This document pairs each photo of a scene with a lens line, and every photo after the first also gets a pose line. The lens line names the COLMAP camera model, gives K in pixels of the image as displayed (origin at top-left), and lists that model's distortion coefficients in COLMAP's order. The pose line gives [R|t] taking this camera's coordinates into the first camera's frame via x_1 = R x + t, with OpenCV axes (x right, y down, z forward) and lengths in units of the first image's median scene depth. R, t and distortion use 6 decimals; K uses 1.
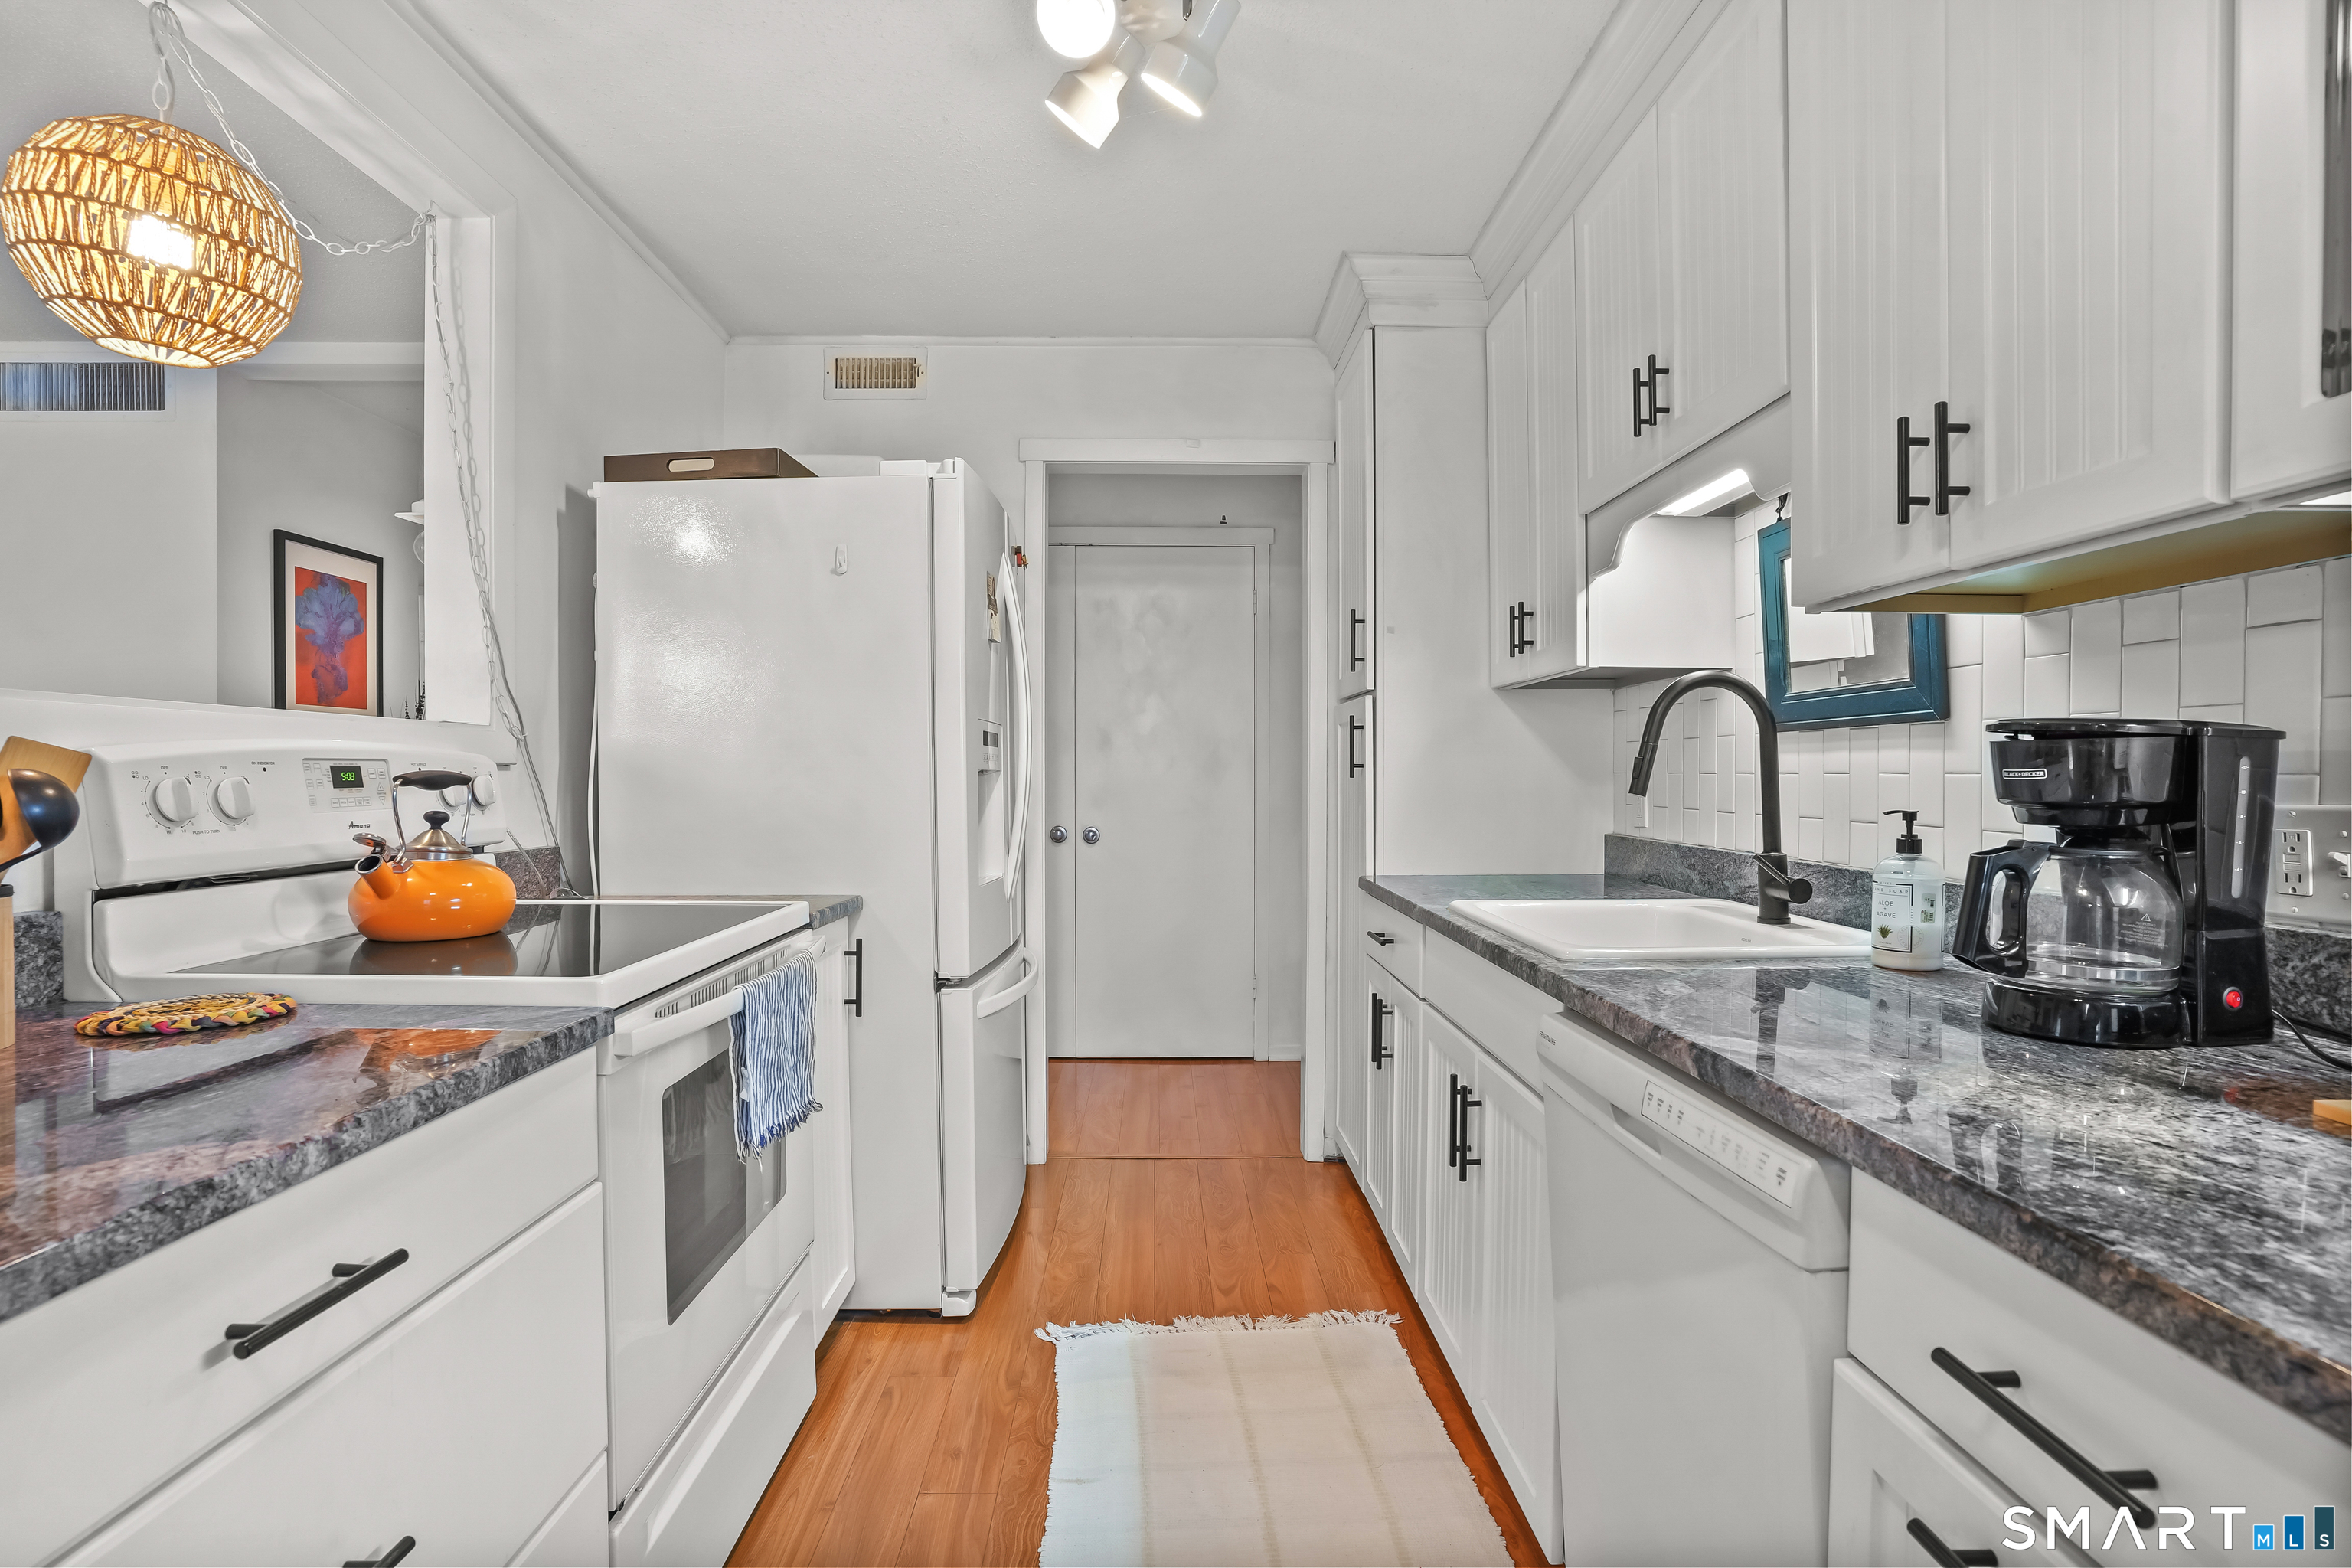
lens RADIAL K [[1147.8, 0, 1176.0], [0, 1147.8, 787.3], [0, 0, 1]] dist [-0.080311, 0.036926]
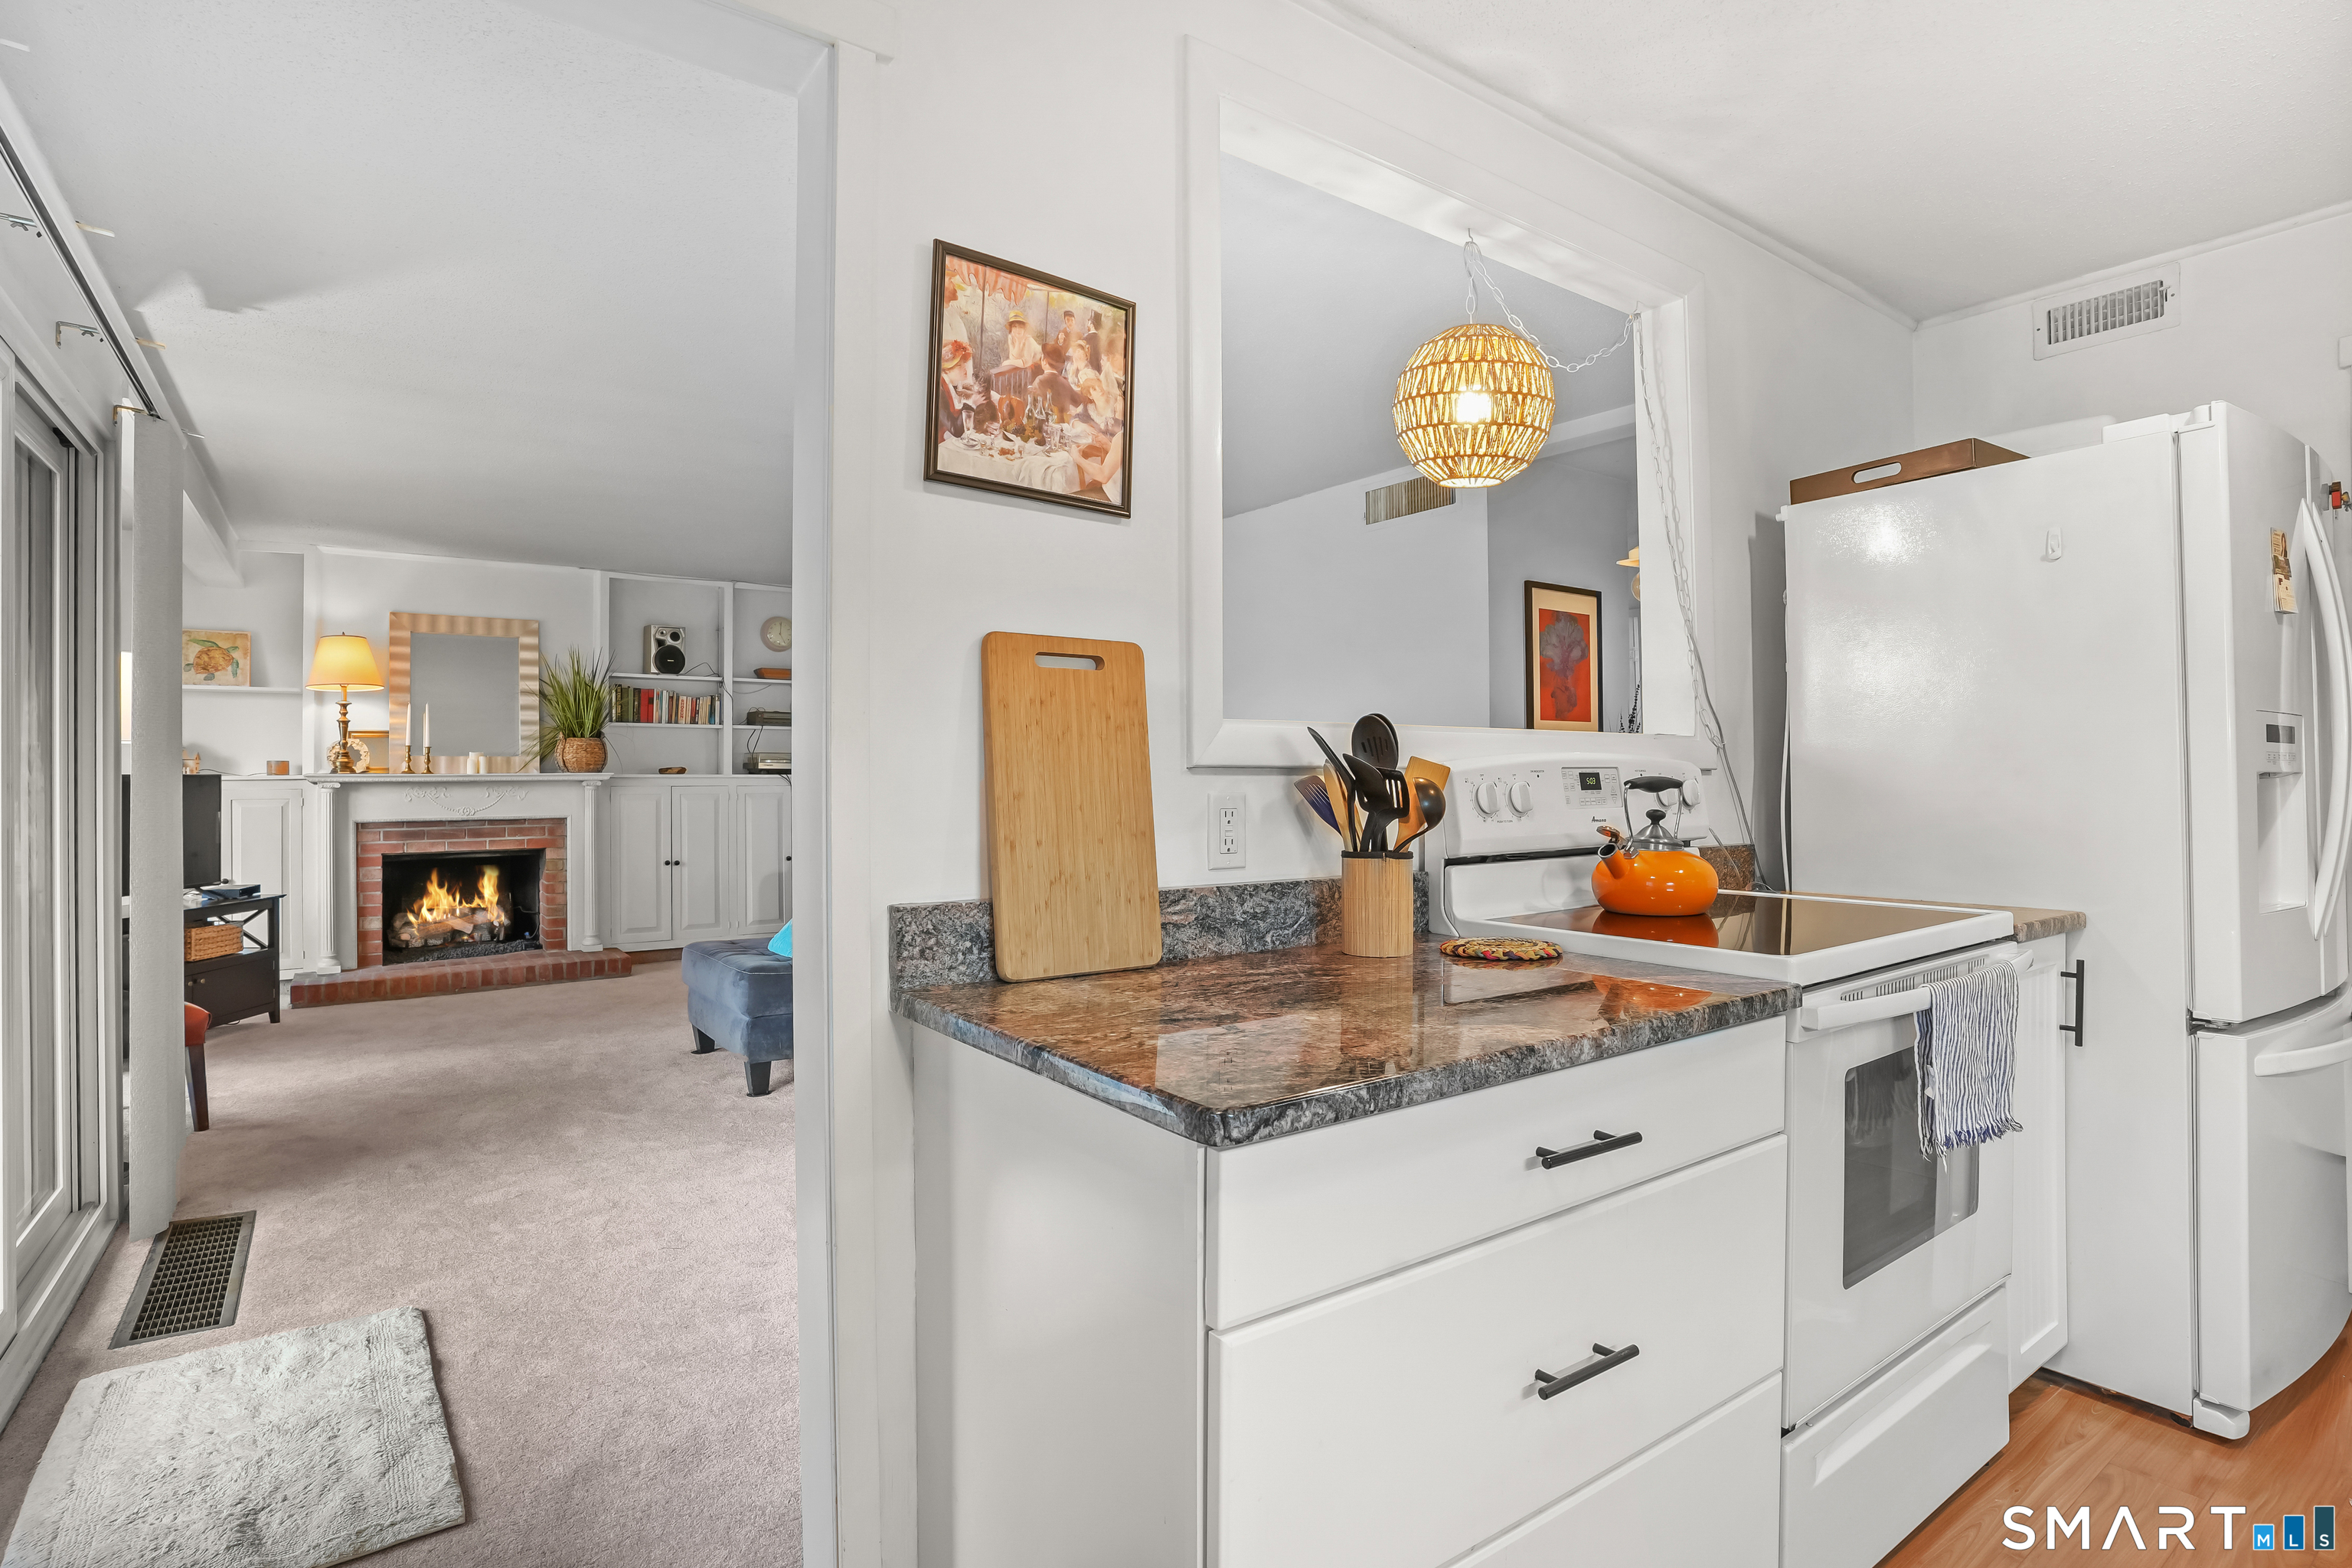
lens RADIAL K [[1170.2, 0, 1169.6], [0, 1170.2, 764.1], [0, 0, 1]] dist [-0.082768, 0.042120]
pose [[0.565156, -0.010228, -0.824921, 0.073748], [-0.006521, 0.999837, -0.016864, -0.003638], [0.824958, 0.014910, 0.564997, -0.144211]]
